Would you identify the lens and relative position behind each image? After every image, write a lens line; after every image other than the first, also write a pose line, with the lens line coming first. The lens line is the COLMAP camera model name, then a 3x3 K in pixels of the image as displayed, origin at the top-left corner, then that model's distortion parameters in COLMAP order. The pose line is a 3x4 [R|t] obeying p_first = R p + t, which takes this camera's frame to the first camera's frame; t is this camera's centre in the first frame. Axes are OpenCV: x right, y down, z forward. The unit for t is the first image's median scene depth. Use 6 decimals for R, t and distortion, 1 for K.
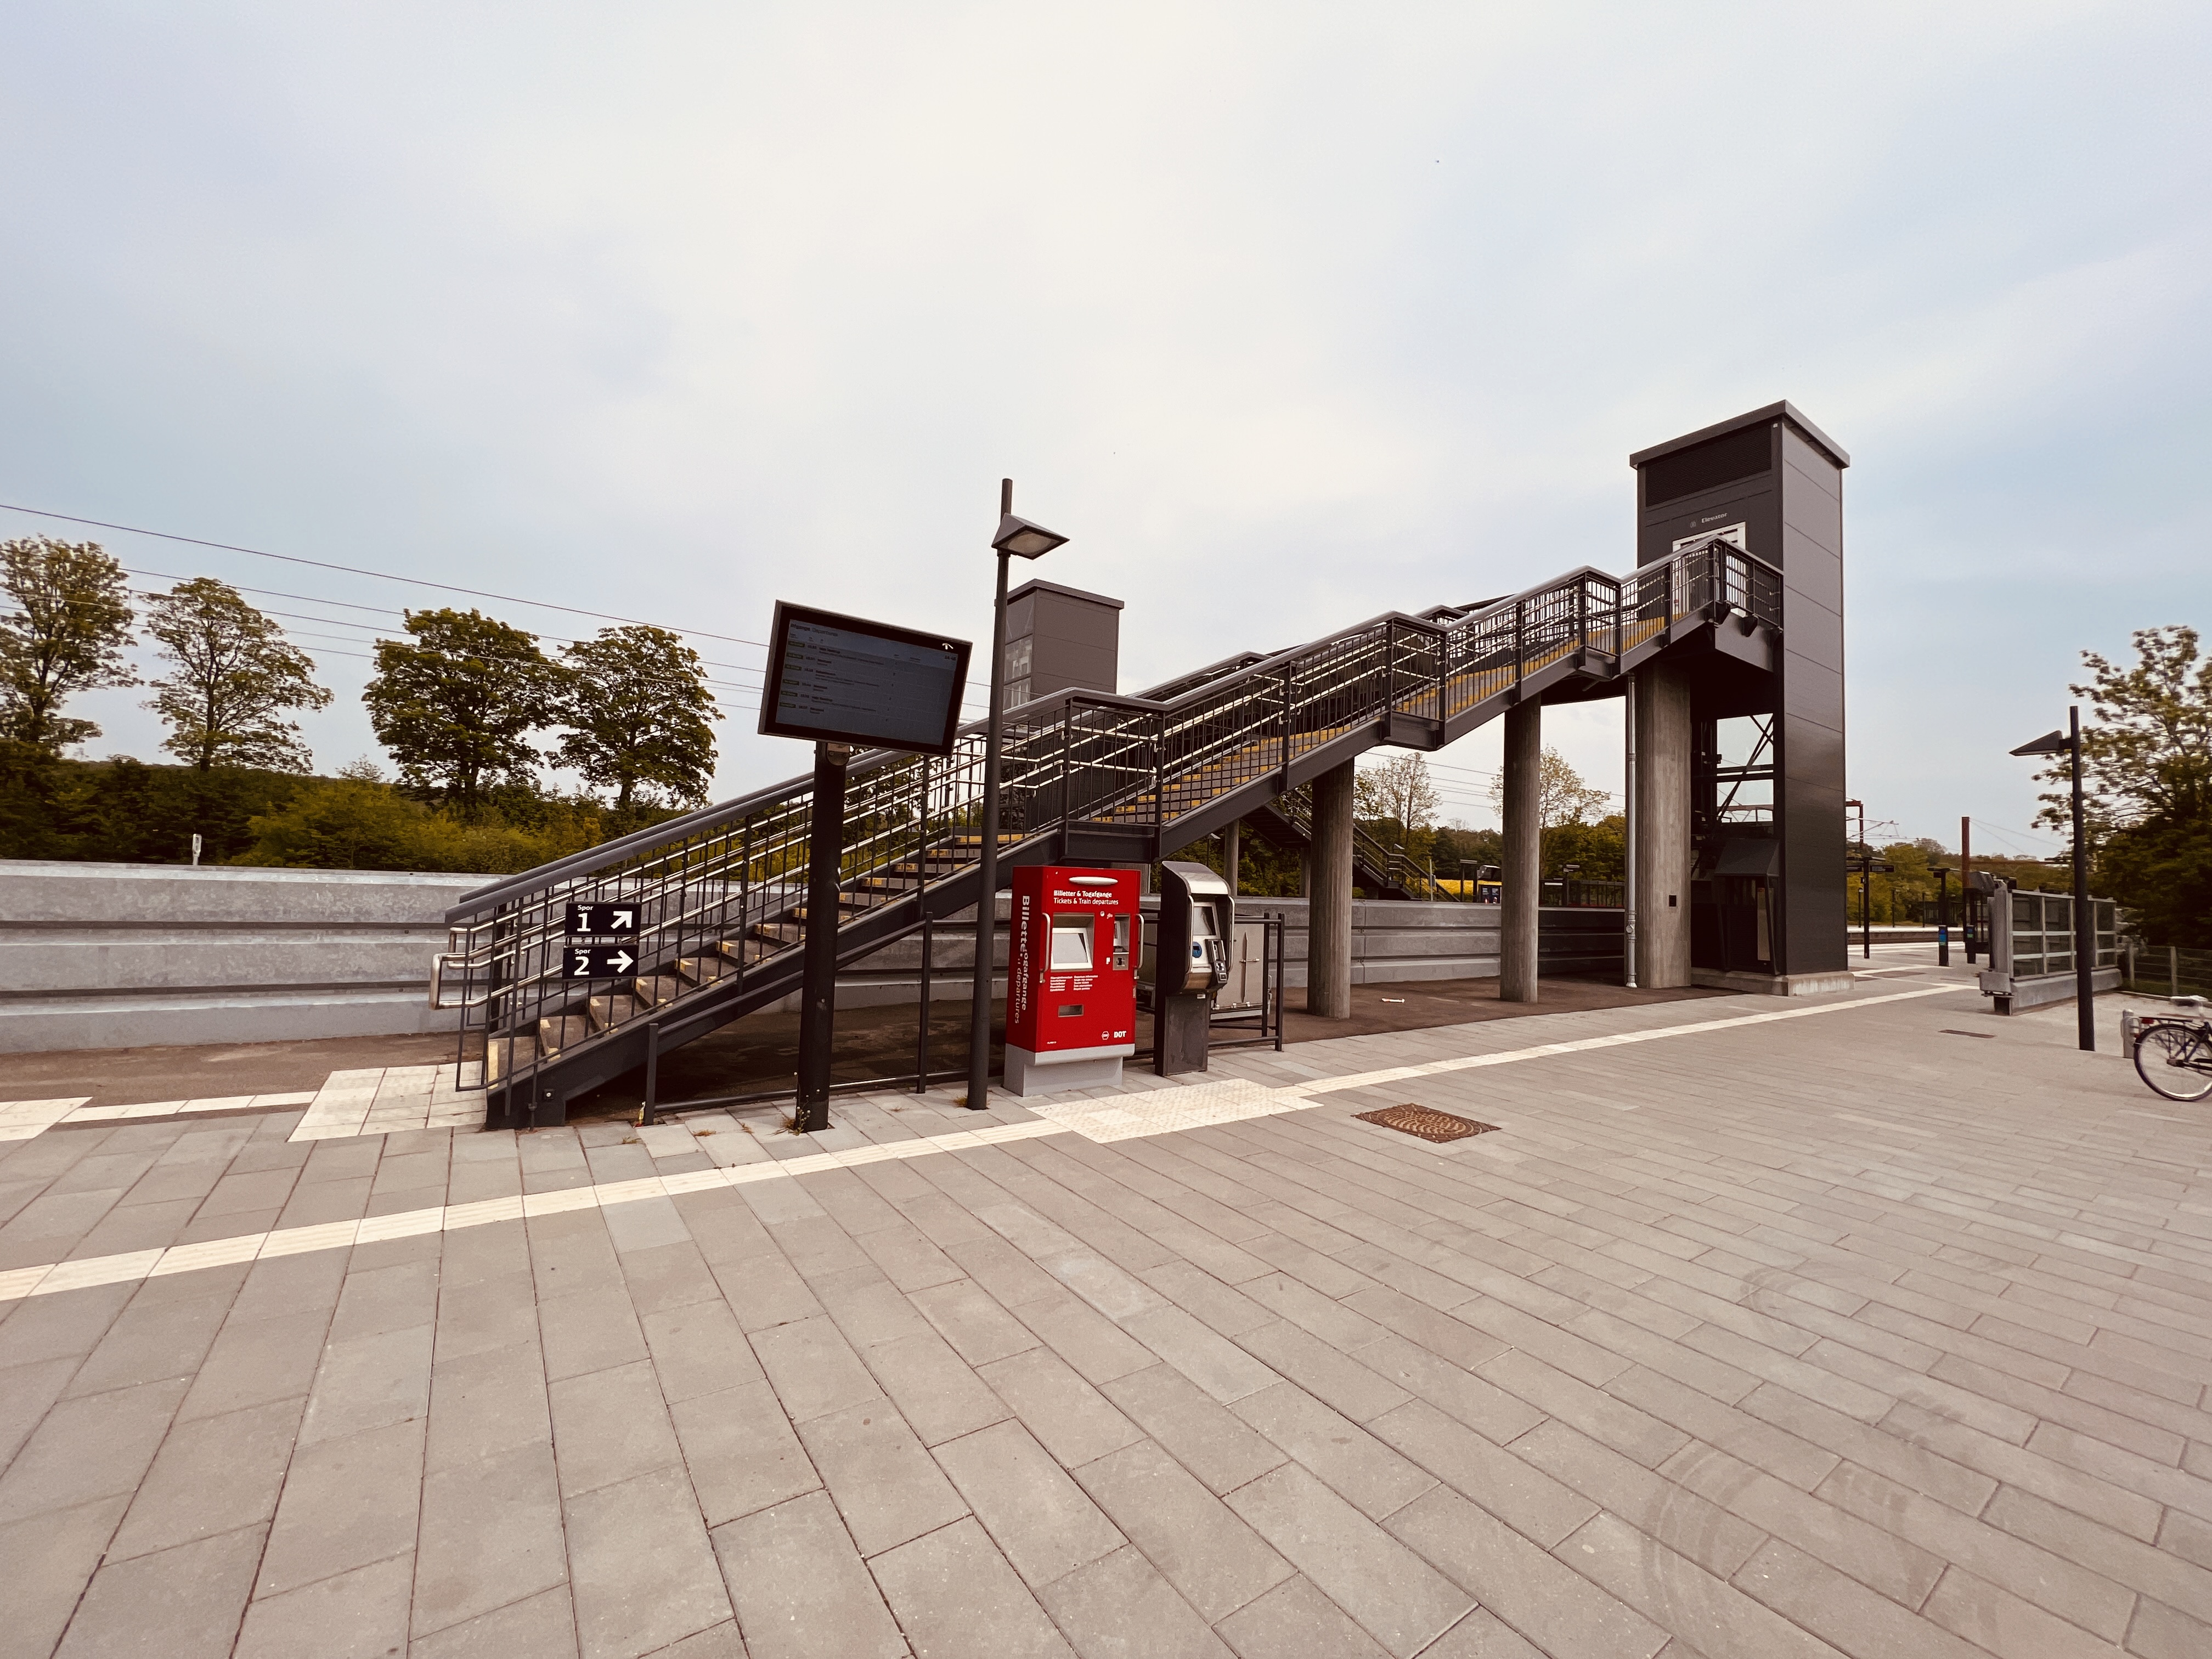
lens RADIAL K [[883.1, 0, 1106.0], [0, 883.1, 829.5], [0, 0, 1]] dist [-0.000181, -0.000413]
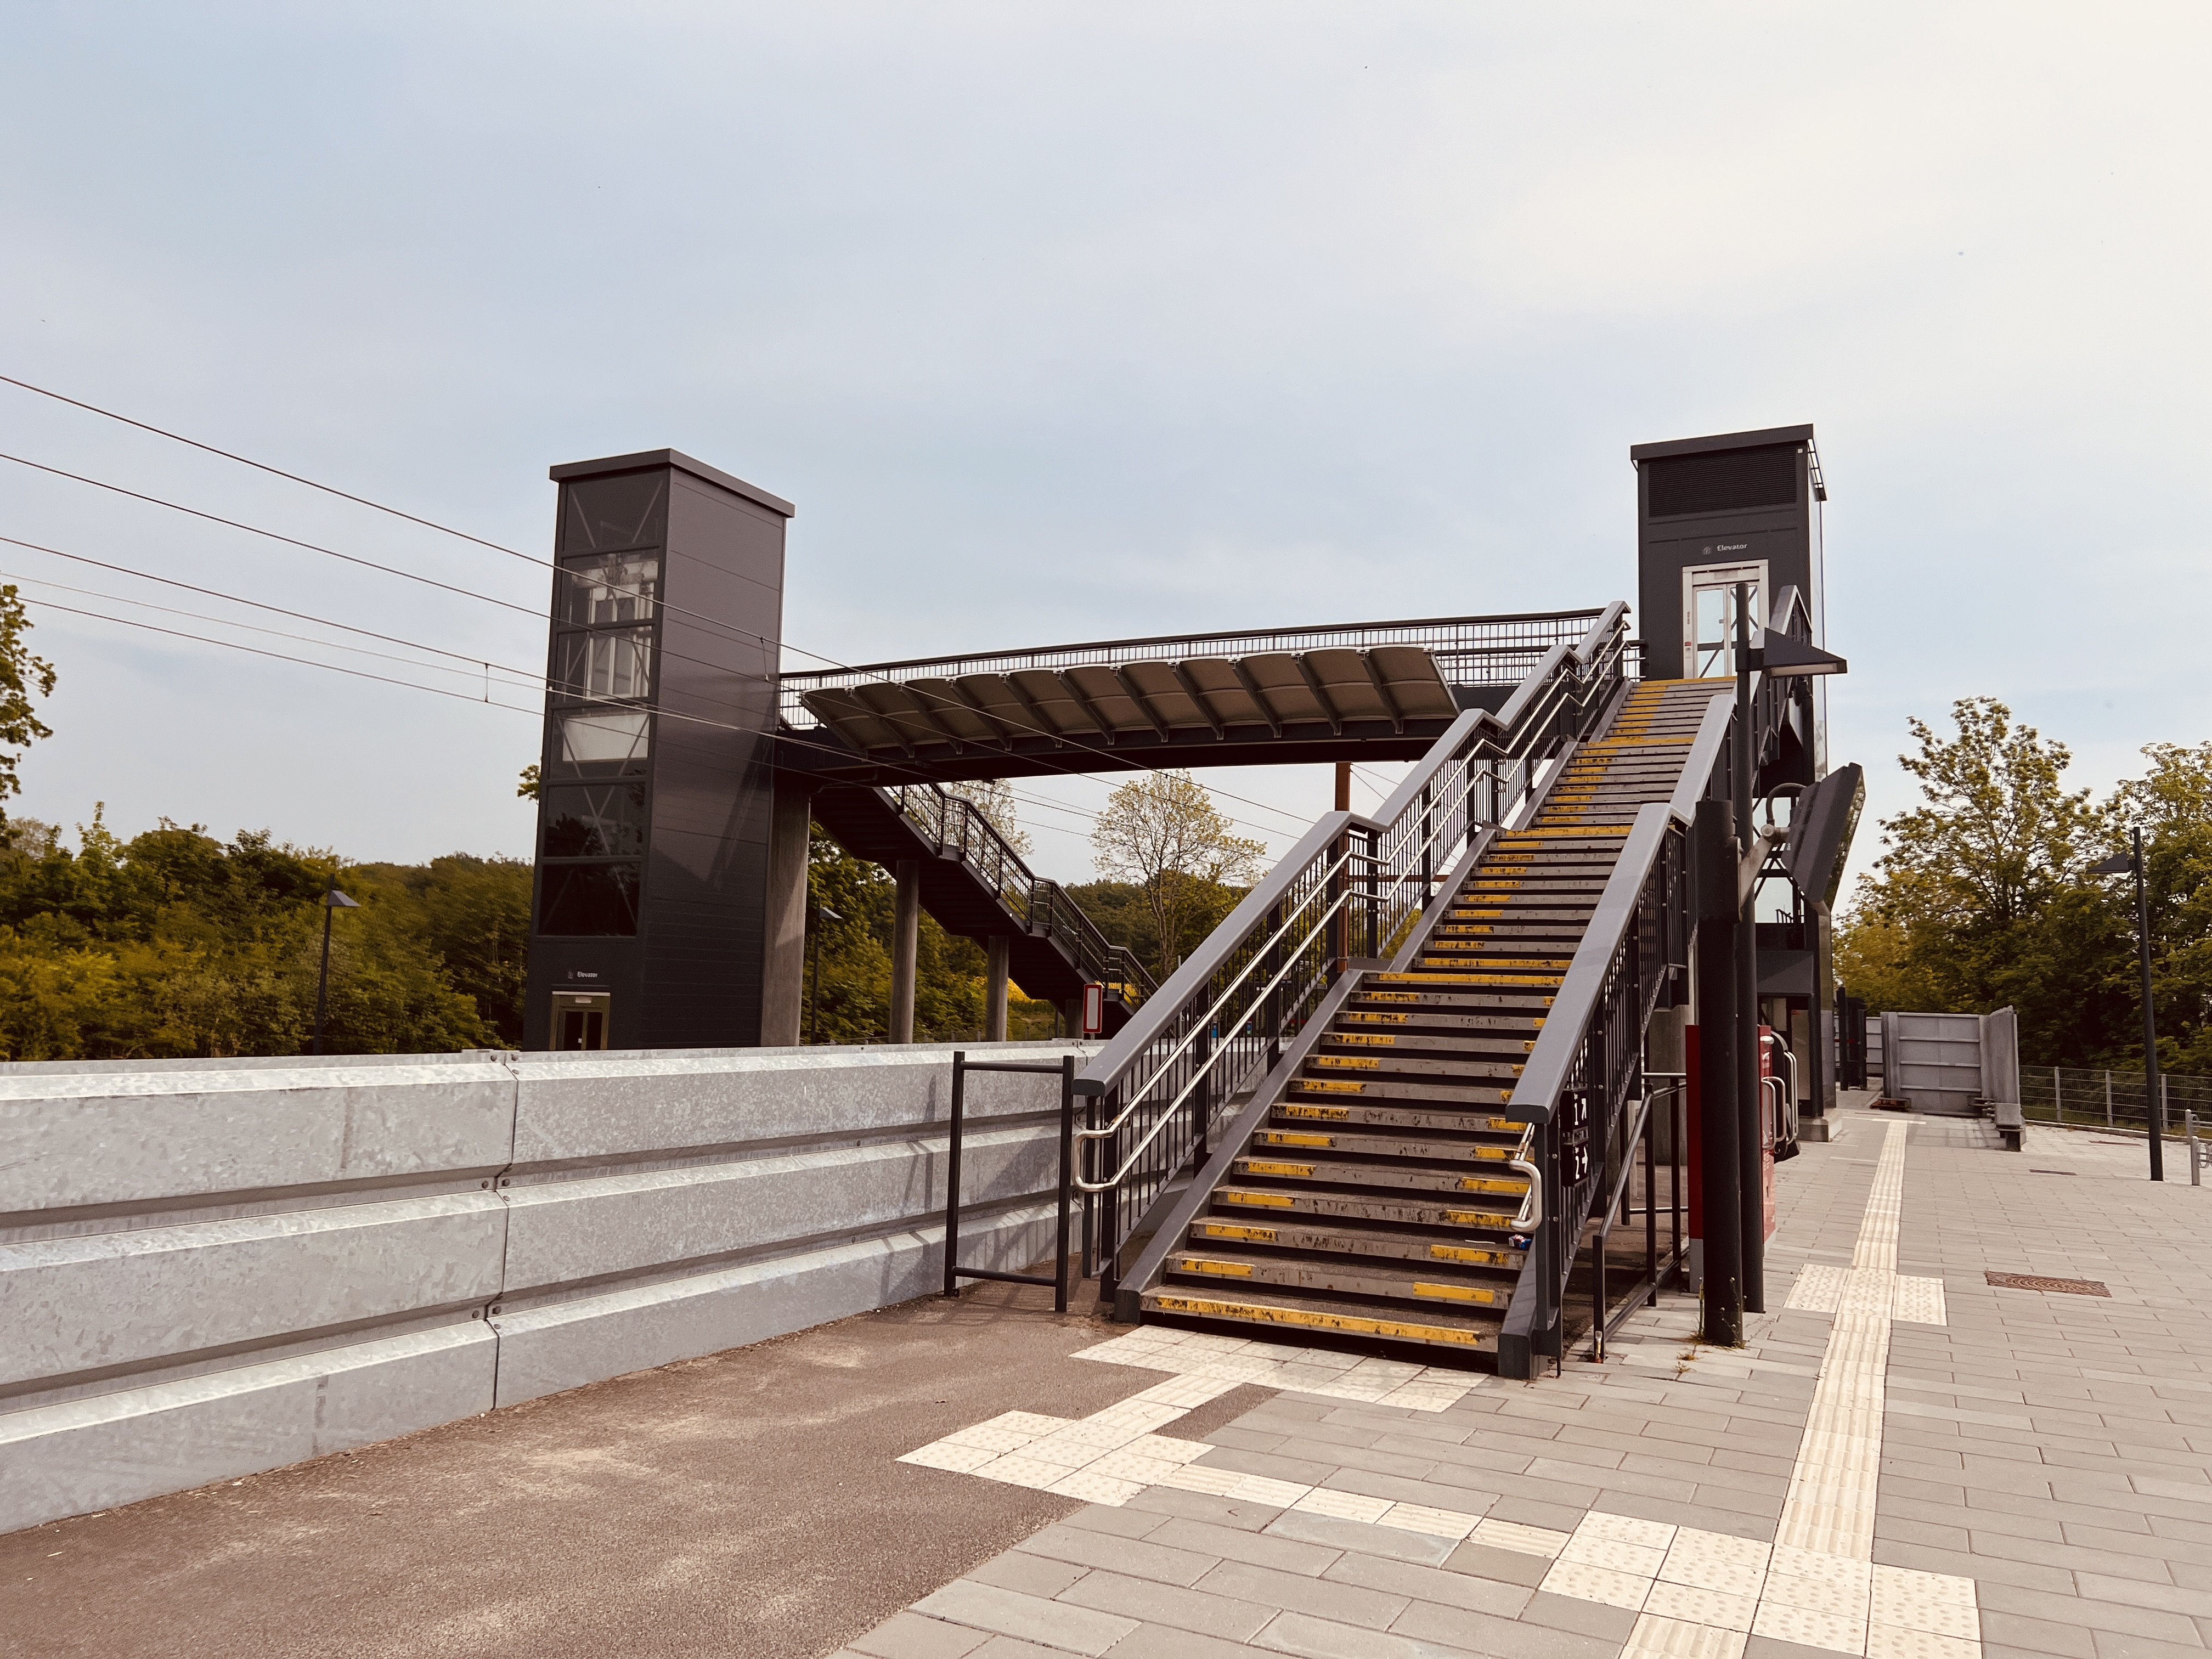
lens RADIAL K [[1656.3, 0, 1117.1], [0, 1656.3, 811.3], [0, 0, 1]] dist [0.066812, -0.075965]
pose [[0.872638, 0.043085, 0.486463, -0.387016], [-0.023329, 0.998641, -0.046598, -0.021221], [-0.487809, 0.029315, 0.872458, -0.035814]]
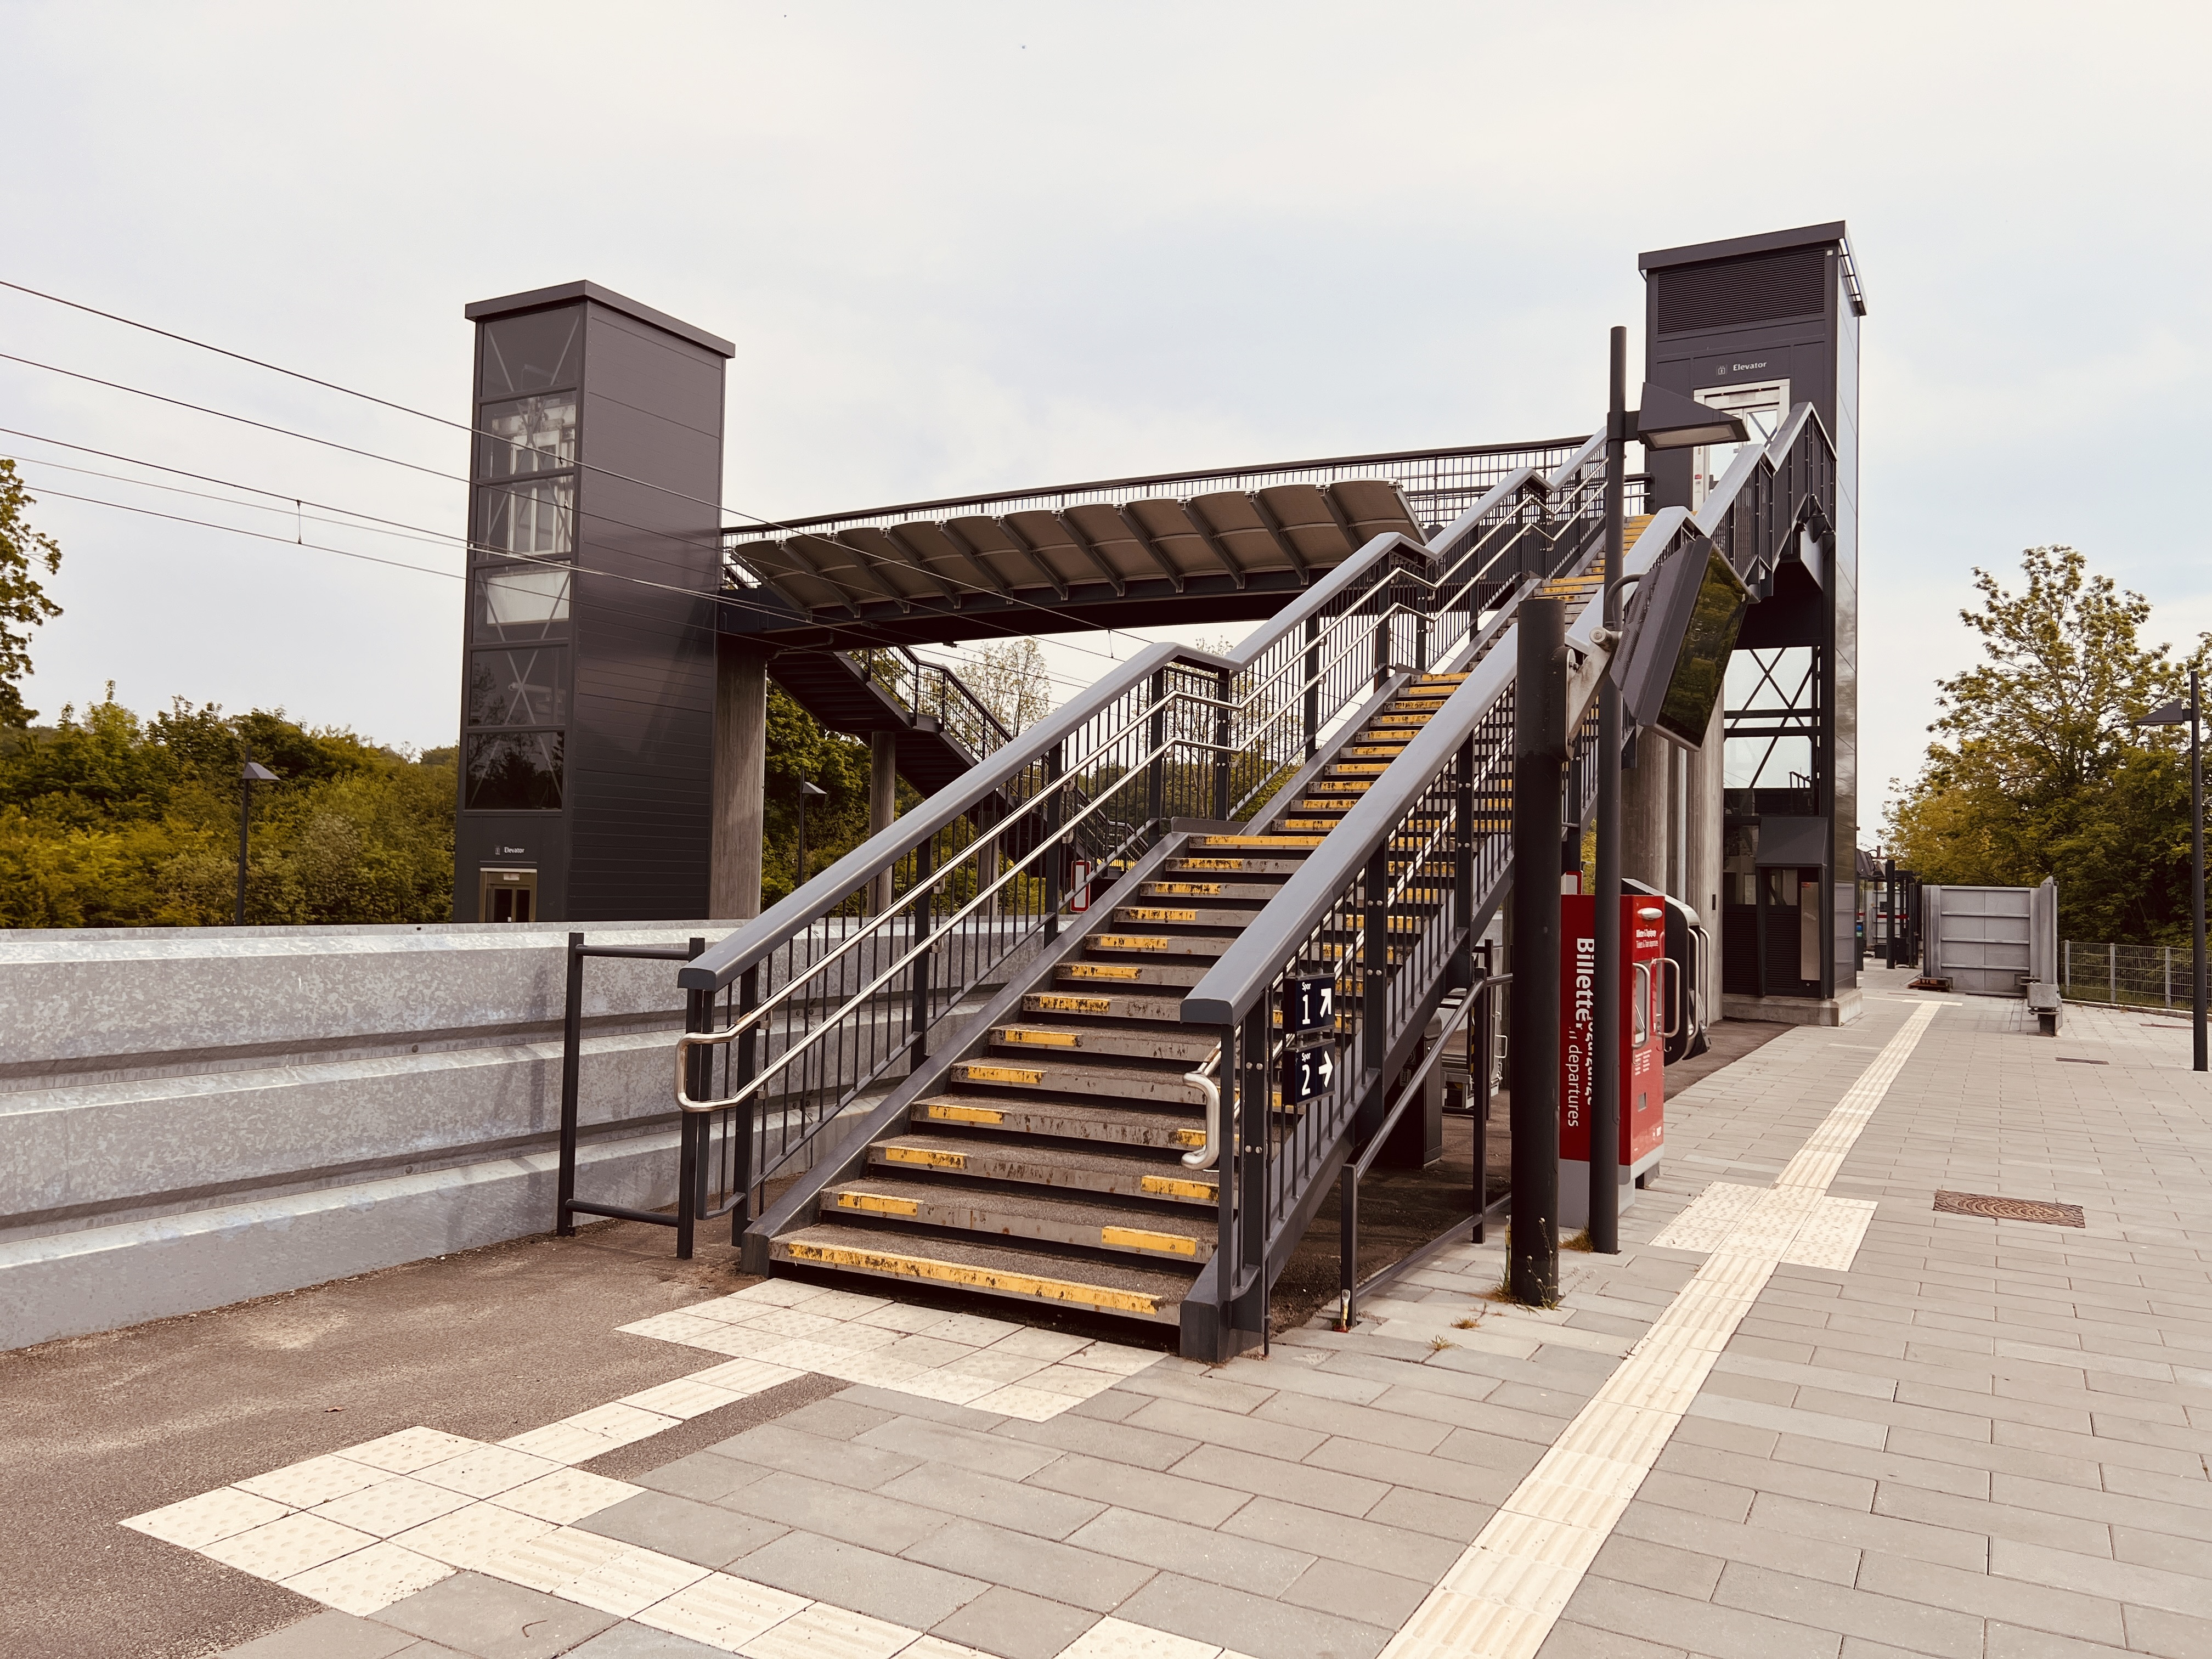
lens RADIAL K [[1656.3, 0, 1117.1], [0, 1656.3, 811.3], [0, 0, 1]] dist [0.066812, -0.075965]
pose [[0.893680, 0.003473, 0.448692, -0.274926], [-0.017041, 0.999511, 0.026204, -0.014078], [-0.448382, -0.031064, 0.893302, 0.004799]]
